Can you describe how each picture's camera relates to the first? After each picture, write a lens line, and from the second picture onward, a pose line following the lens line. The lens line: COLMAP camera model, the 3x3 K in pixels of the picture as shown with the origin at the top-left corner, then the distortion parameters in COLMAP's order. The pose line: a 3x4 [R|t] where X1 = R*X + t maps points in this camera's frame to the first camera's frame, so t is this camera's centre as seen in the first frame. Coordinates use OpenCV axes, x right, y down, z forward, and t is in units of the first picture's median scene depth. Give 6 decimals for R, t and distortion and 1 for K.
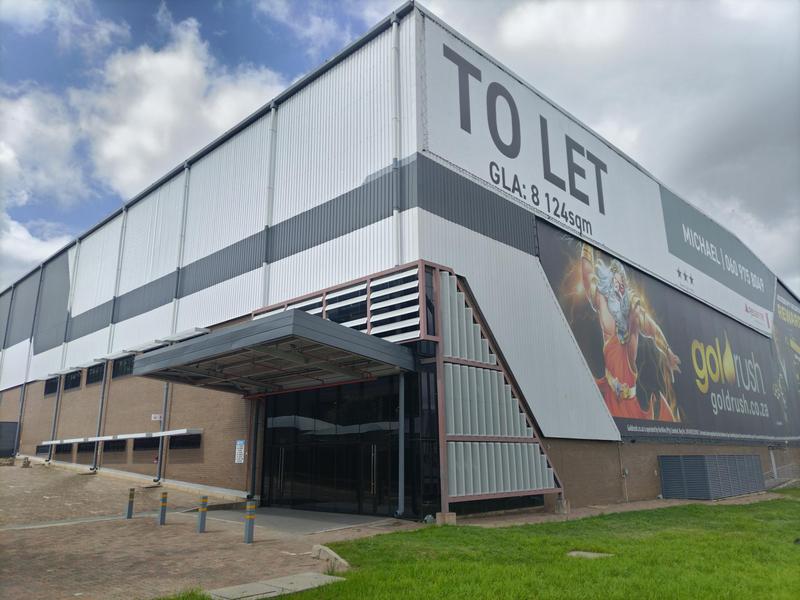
lens RADIAL K [[598.1, 0, 397.8], [0, 598.1, 305.6], [0, 0, 1]] dist [0.022378, -0.008771]
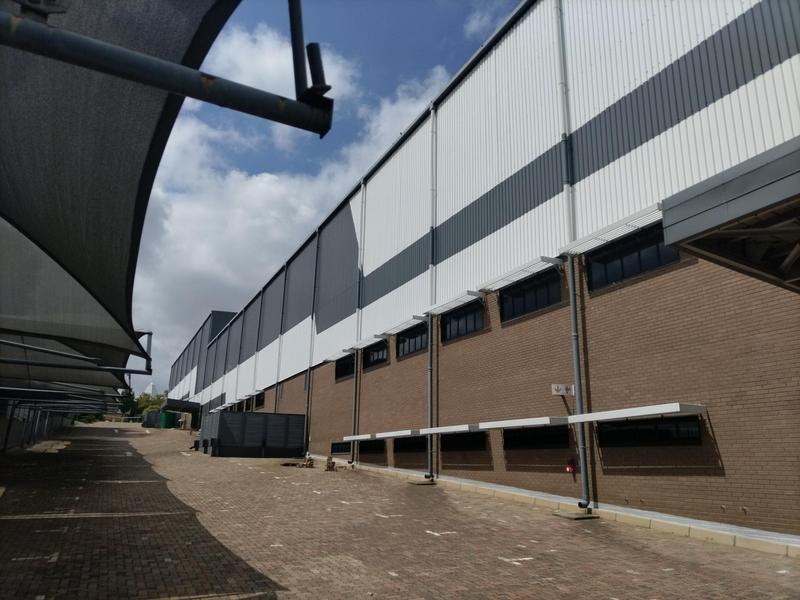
lens RADIAL K [[598.1, 0, 404.0], [0, 598.1, 296.4], [0, 0, 1]] dist [0.022378, -0.008771]
pose [[0.940644, -0.069447, -0.332214, -0.260727], [0.060271, 0.997464, -0.037860, 0.084031], [0.334001, 0.015590, 0.942444, 0.318214]]
